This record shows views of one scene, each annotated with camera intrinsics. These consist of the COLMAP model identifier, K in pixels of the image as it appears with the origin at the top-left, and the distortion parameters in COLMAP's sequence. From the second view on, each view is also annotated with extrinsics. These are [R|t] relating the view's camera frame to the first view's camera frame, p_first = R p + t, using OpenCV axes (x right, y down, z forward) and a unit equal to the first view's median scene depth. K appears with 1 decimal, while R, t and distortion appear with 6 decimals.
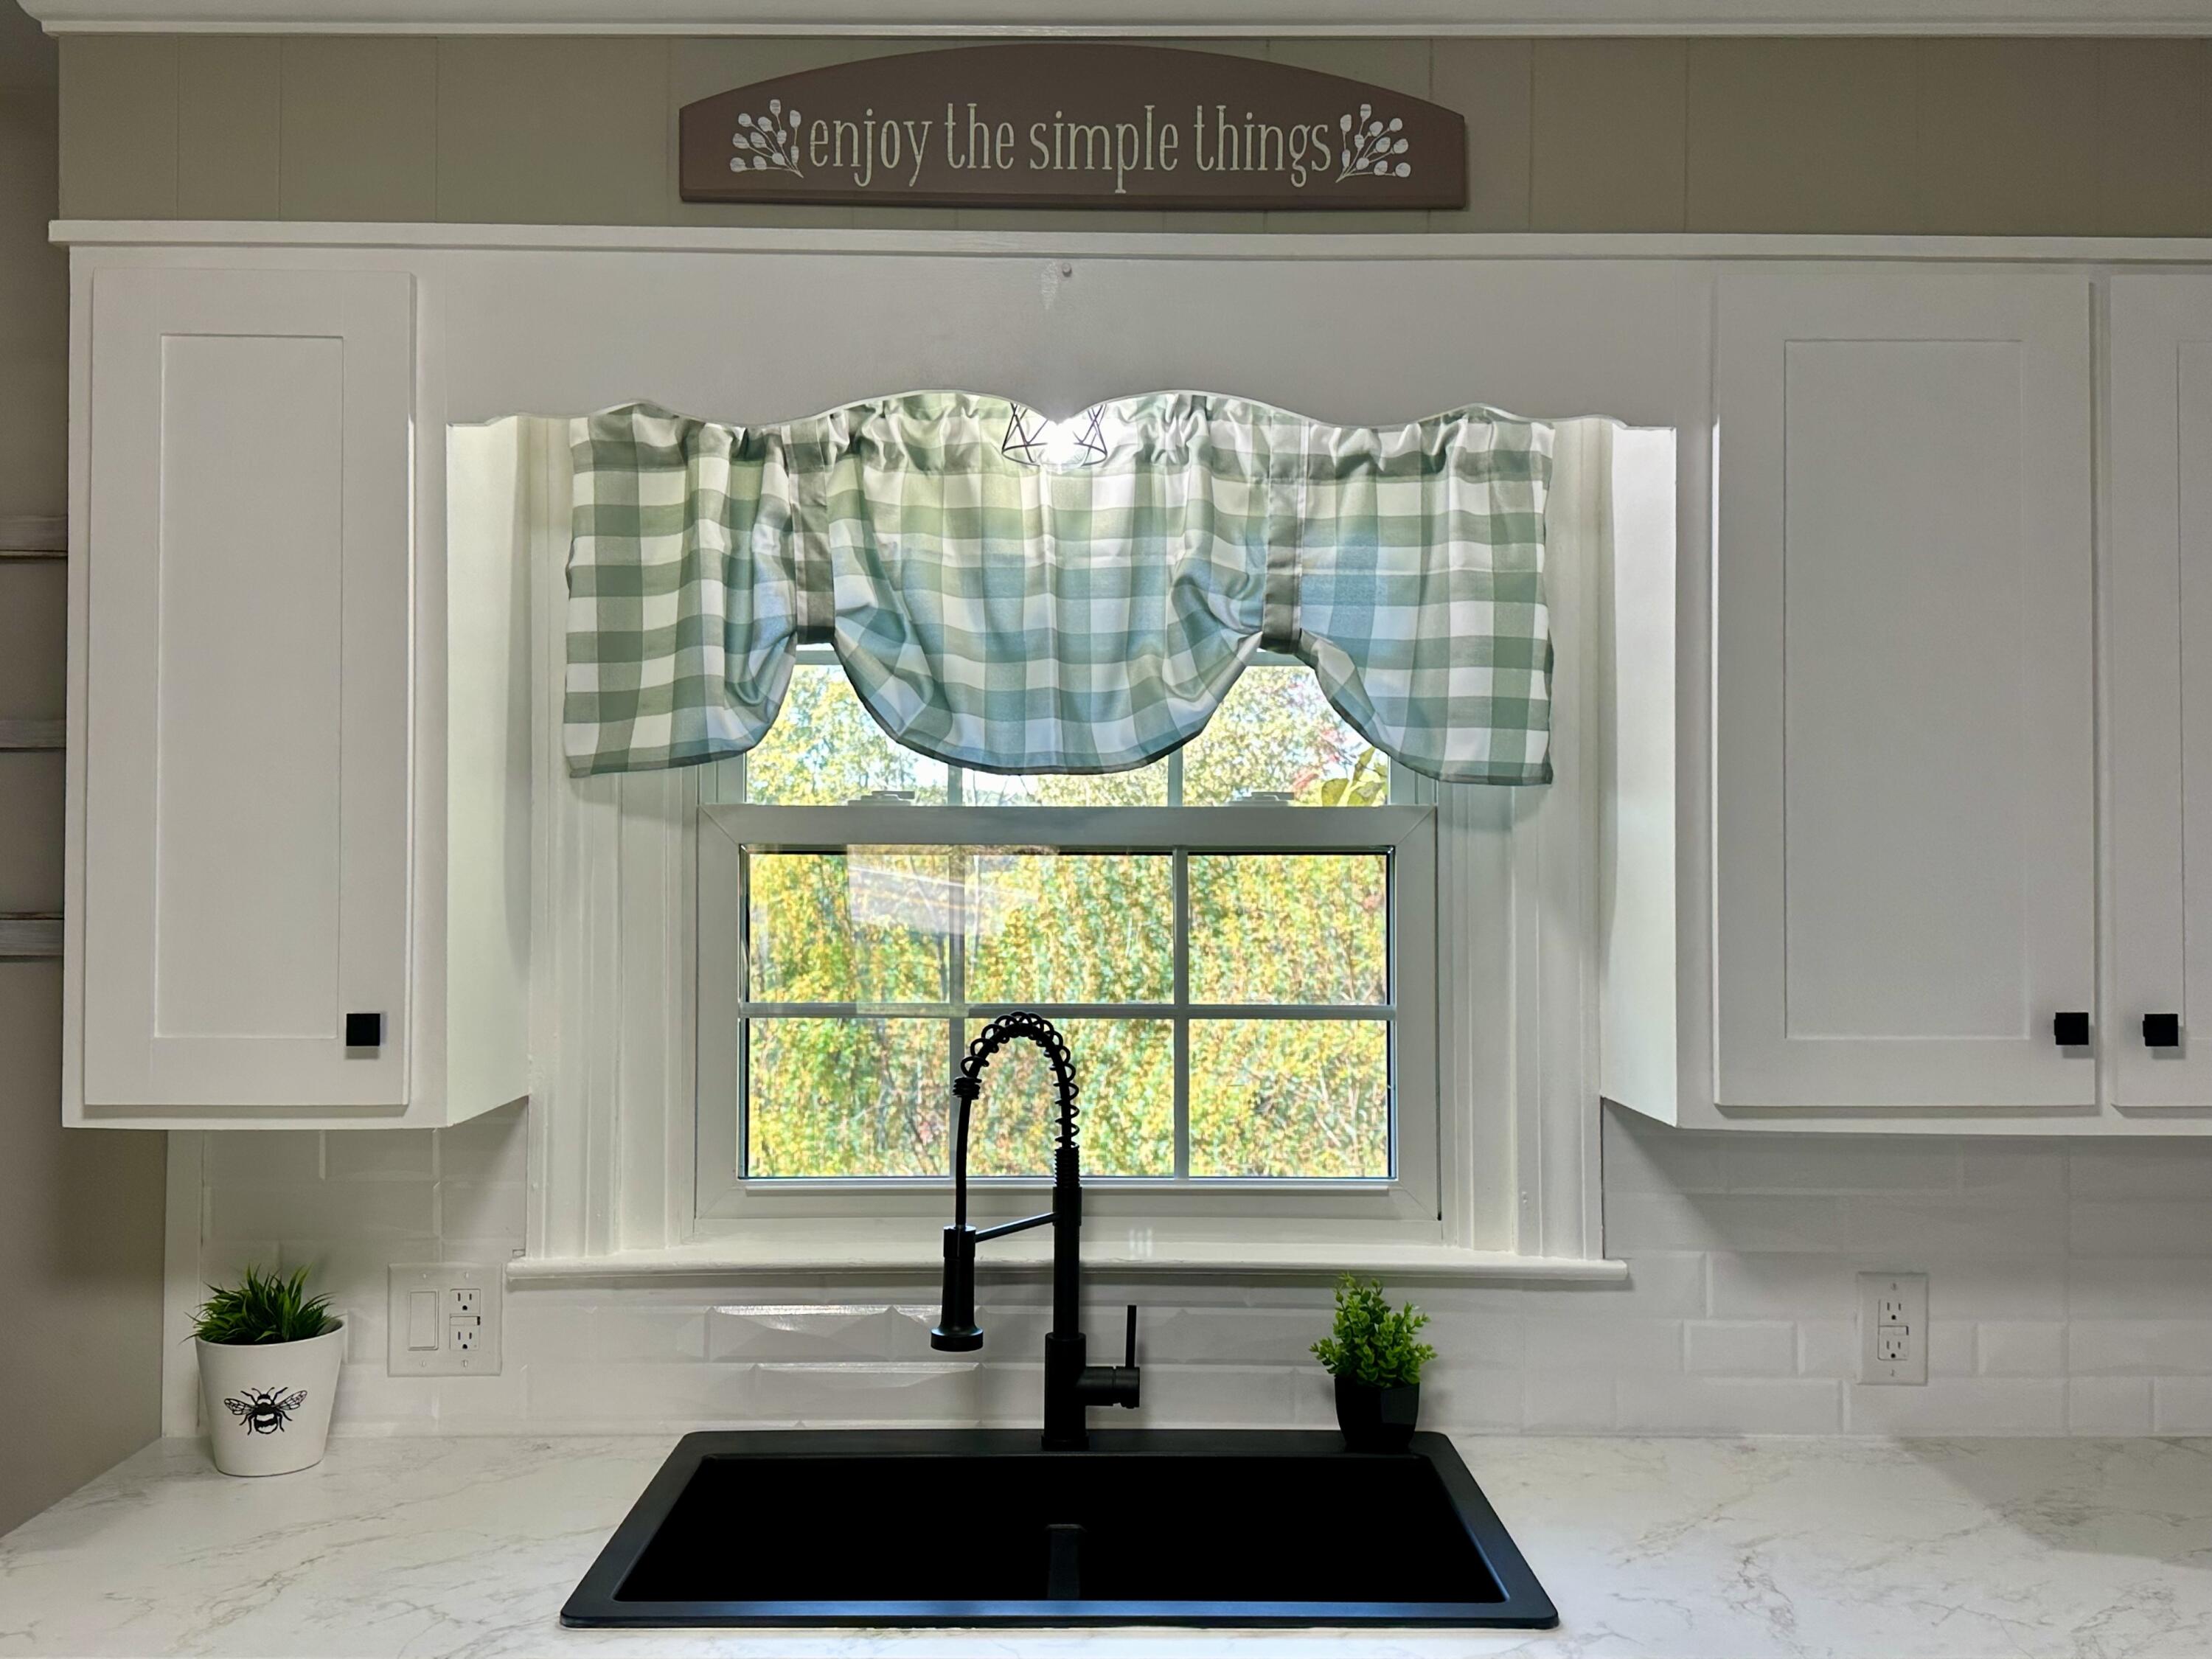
lens RADIAL K [[2152.9, 0, 1050.6], [0, 2152.9, 857.6], [0, 0, 1]] dist [0.103992, -0.152503]
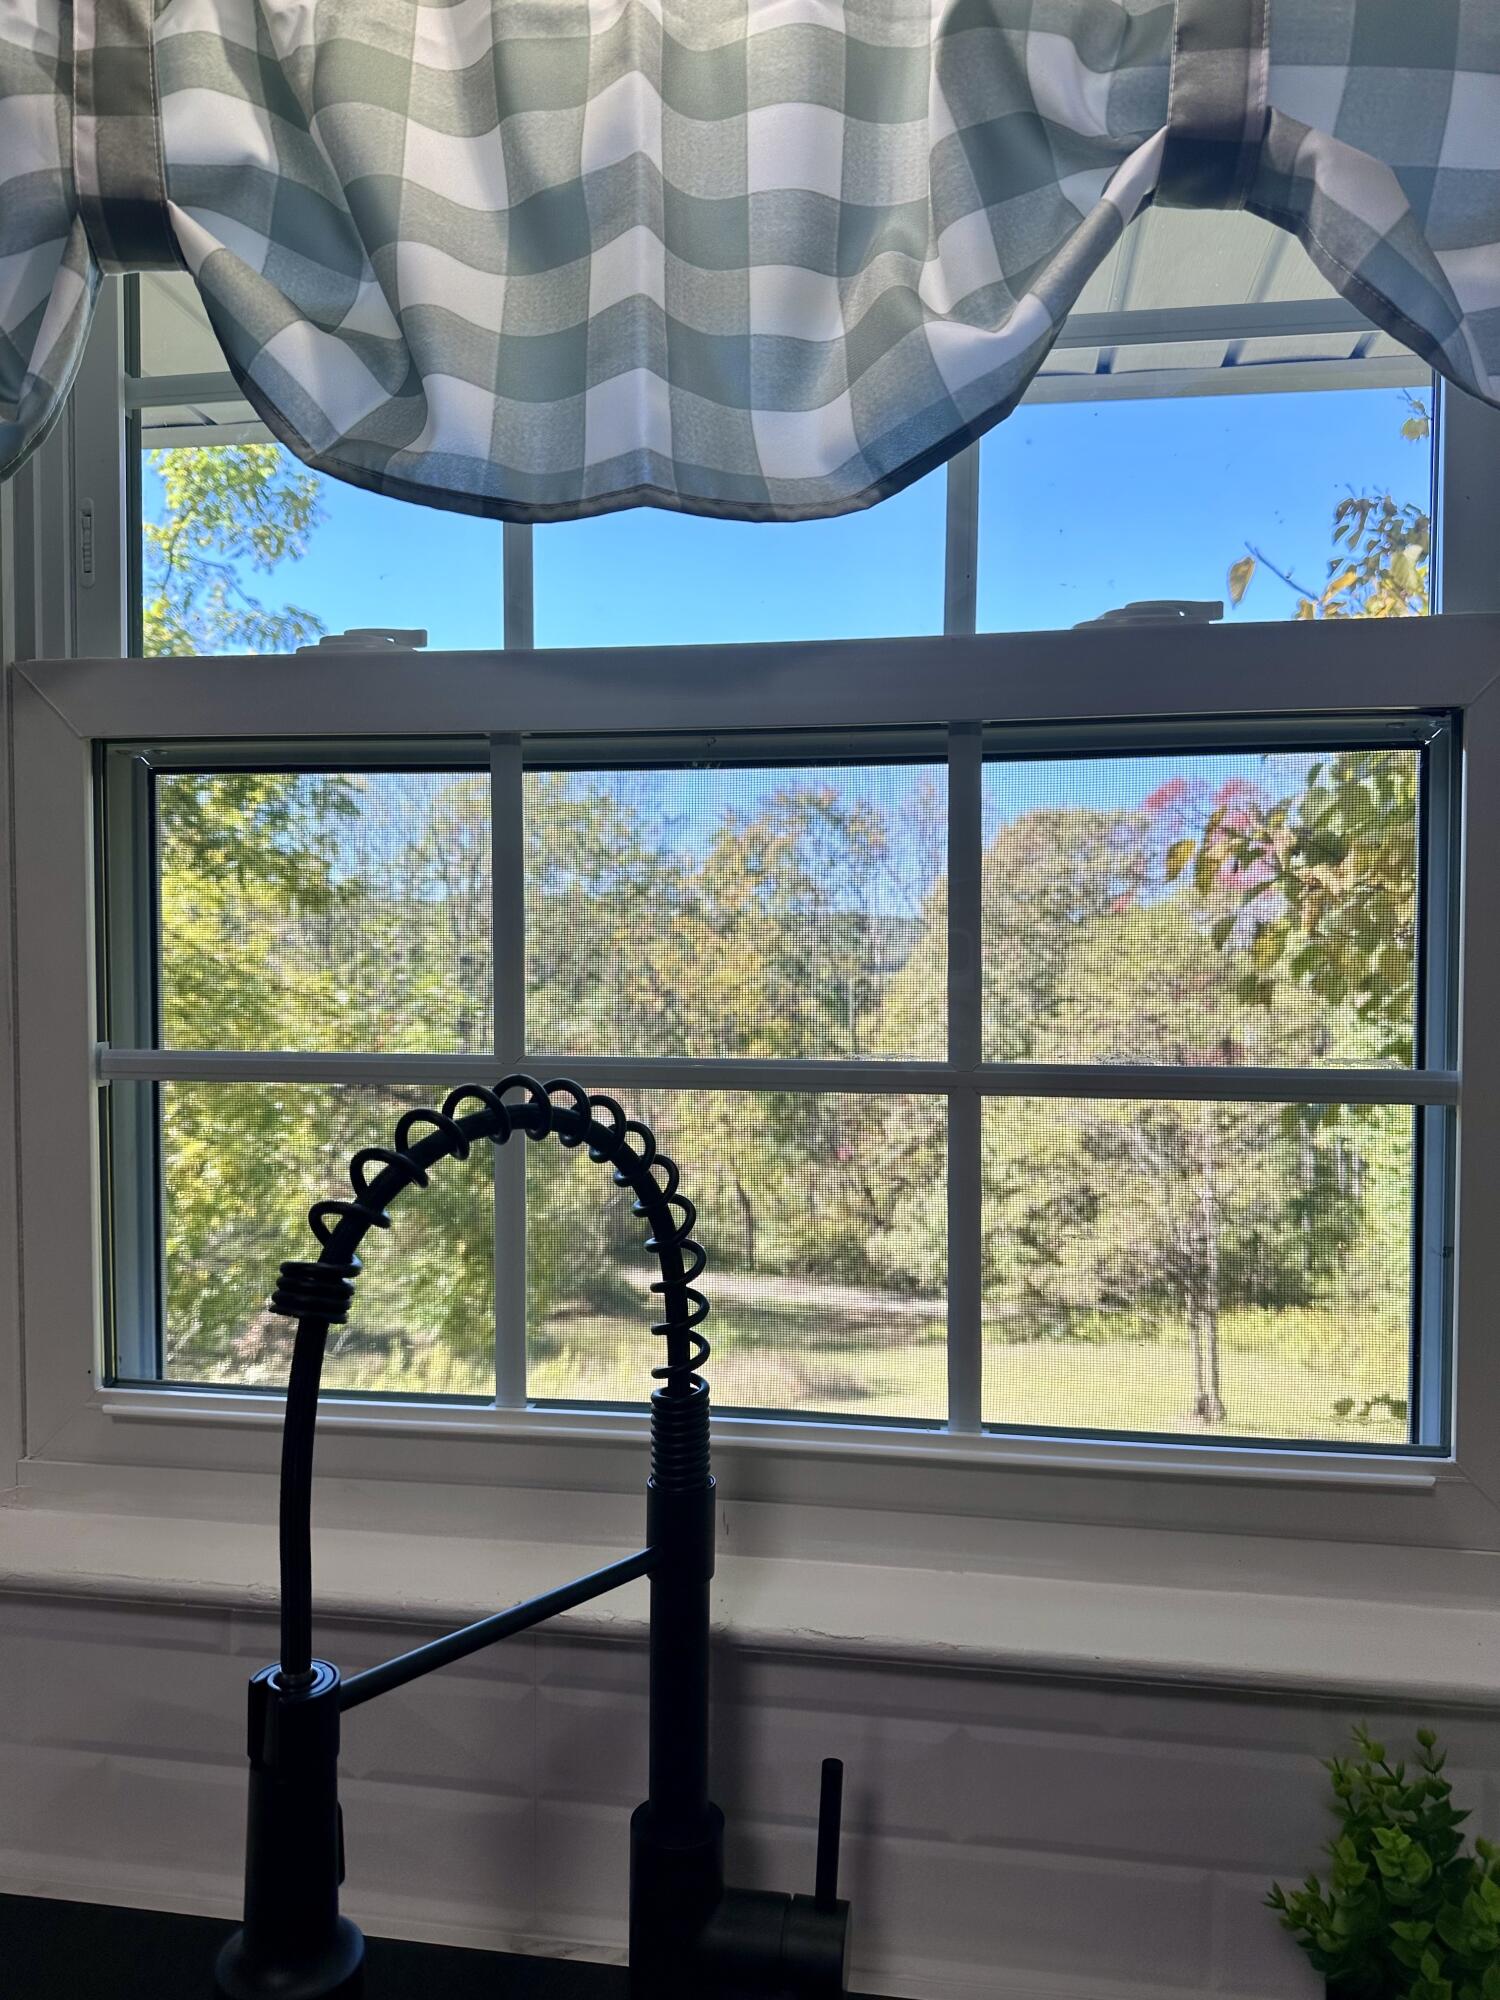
lens RADIAL K [[1373.0, 0, 715.5], [0, 1373.0, 1014.0], [0, 0, 1]] dist [0.011216, -0.024344]
pose [[0.986329, 0.007034, -0.164640, 0.059115], [-0.002033, 0.999532, 0.030528, 0.051311], [0.164778, -0.029776, 0.985881, 0.735619]]
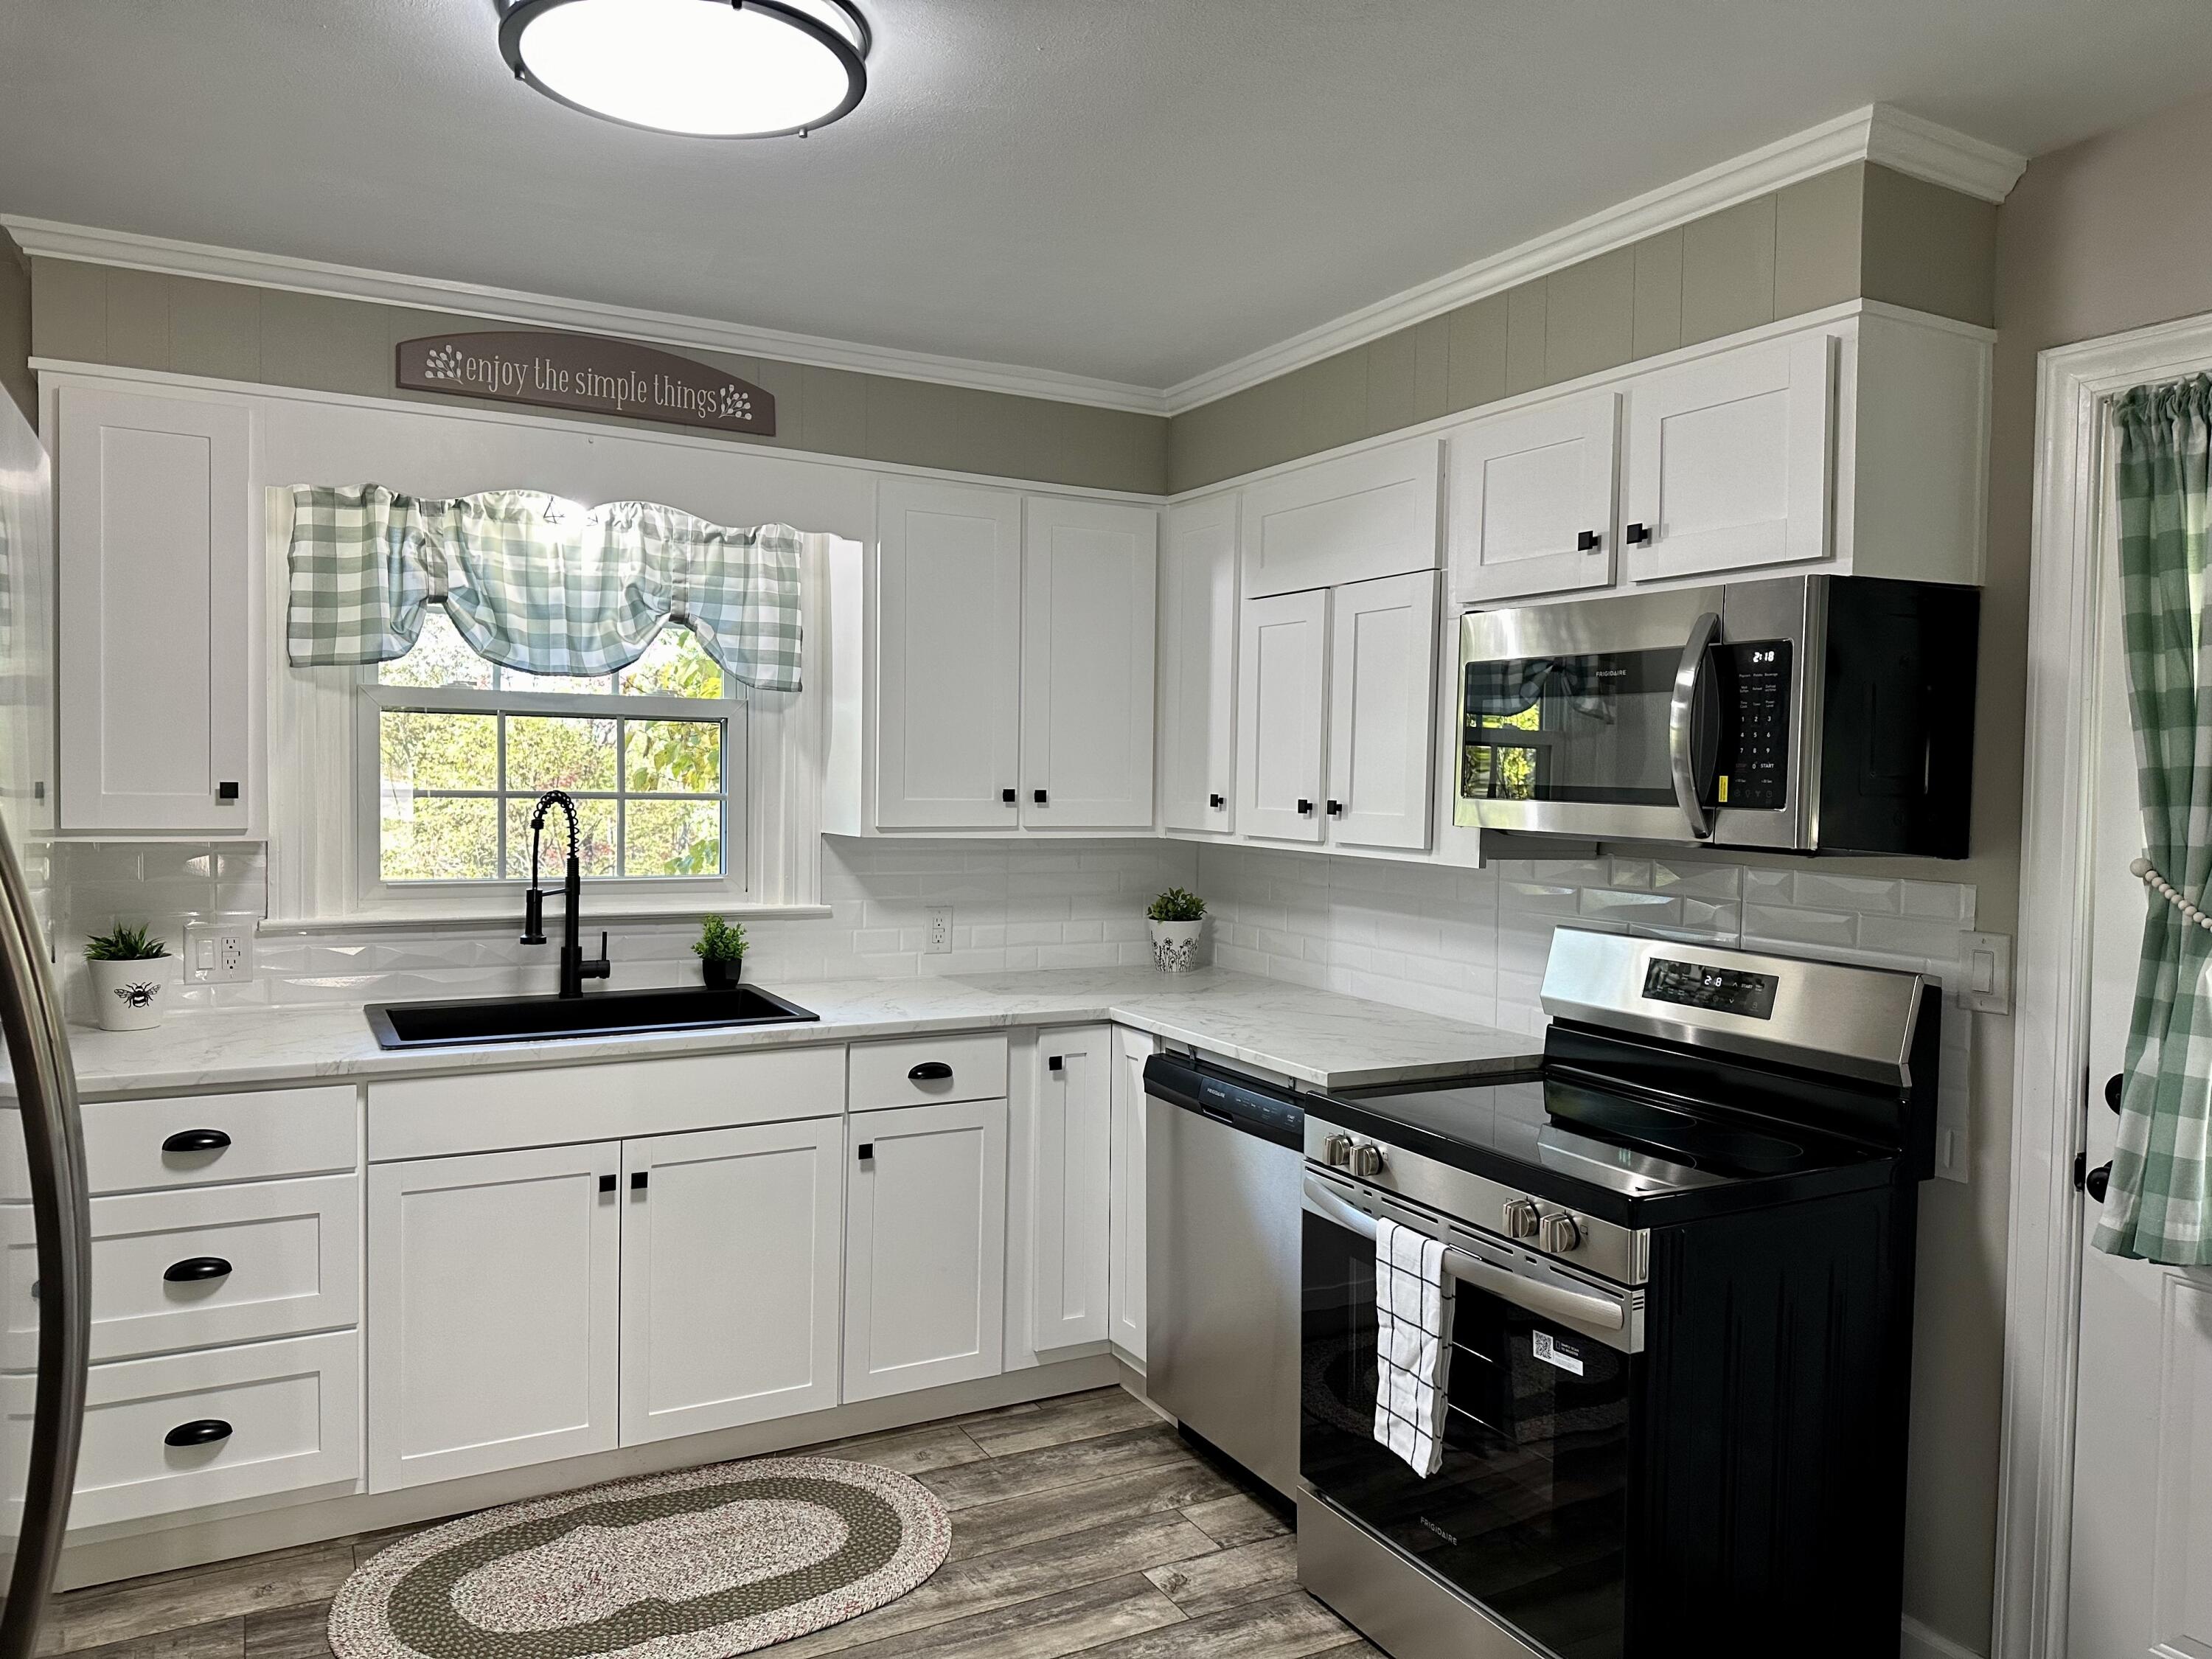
lens RADIAL K [[1518.5, 0, 1124.5], [0, 1518.5, 832.6], [0, 0, 1]] dist [0.011216, -0.024344]
pose [[0.877706, -0.003919, 0.479184, -0.224290], [-0.022855, 0.998486, 0.050030, 0.024875], [-0.478654, -0.054863, 0.876288, -0.526765]]
